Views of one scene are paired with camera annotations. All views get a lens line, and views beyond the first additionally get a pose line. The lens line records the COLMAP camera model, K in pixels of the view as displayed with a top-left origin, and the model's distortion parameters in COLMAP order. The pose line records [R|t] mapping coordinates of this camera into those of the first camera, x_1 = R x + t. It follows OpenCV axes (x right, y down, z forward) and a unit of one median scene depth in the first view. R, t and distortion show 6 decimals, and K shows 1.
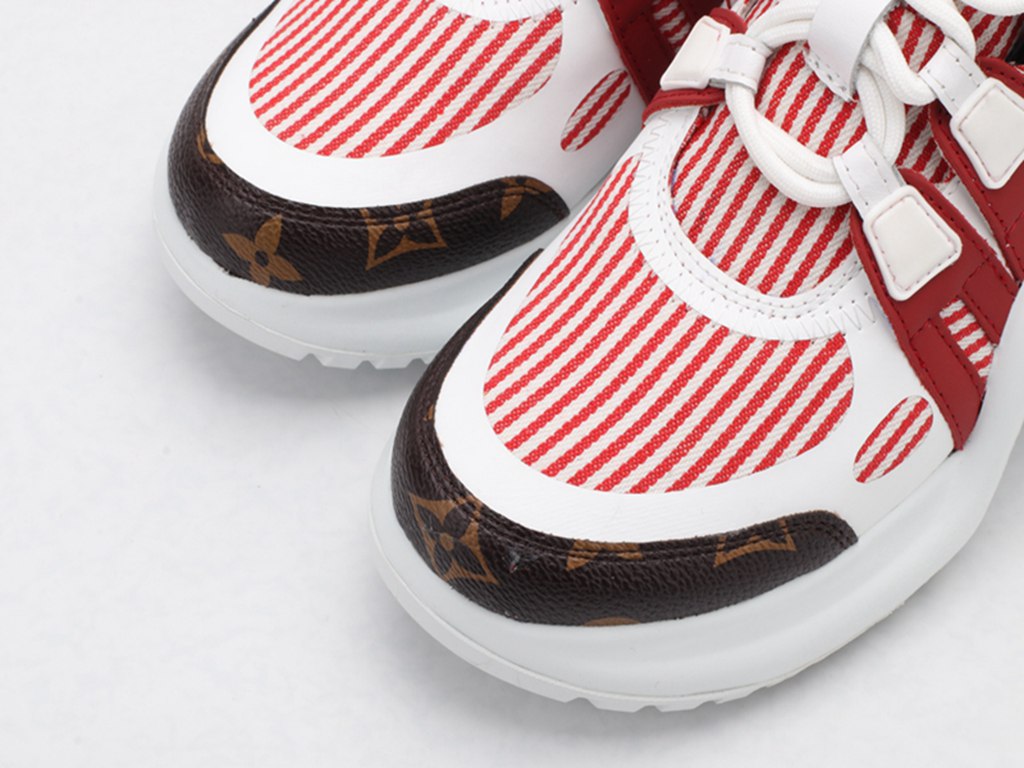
lens RADIAL K [[2939.9, 0, 512.0], [0, 2939.9, 384.0], [0, 0, 1]] dist [-0.269623, 0.197863]
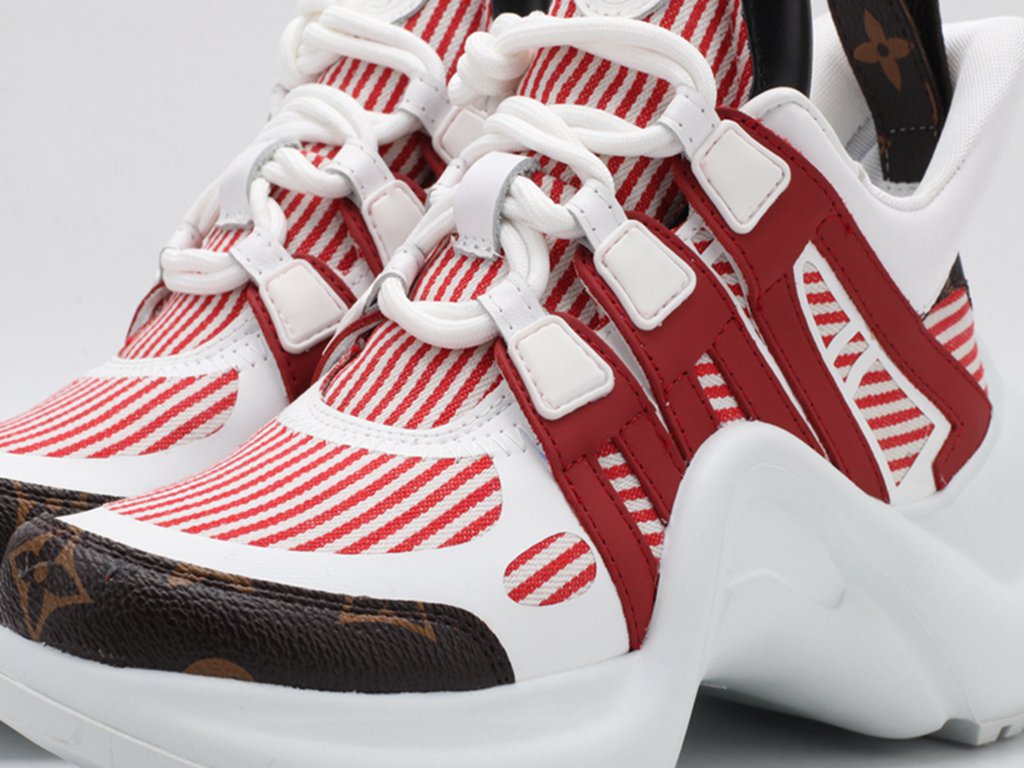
lens RADIAL K [[2939.9, 0, 512.0], [0, 2939.9, 384.0], [0, 0, 1]] dist [-0.269623, 0.197863]
pose [[0.999984, 0.003990, -0.003960, 0.123635], [-0.005619, 0.690624, -0.723192, 0.649215], [-0.000151, 0.723203, 0.690635, 0.332063]]
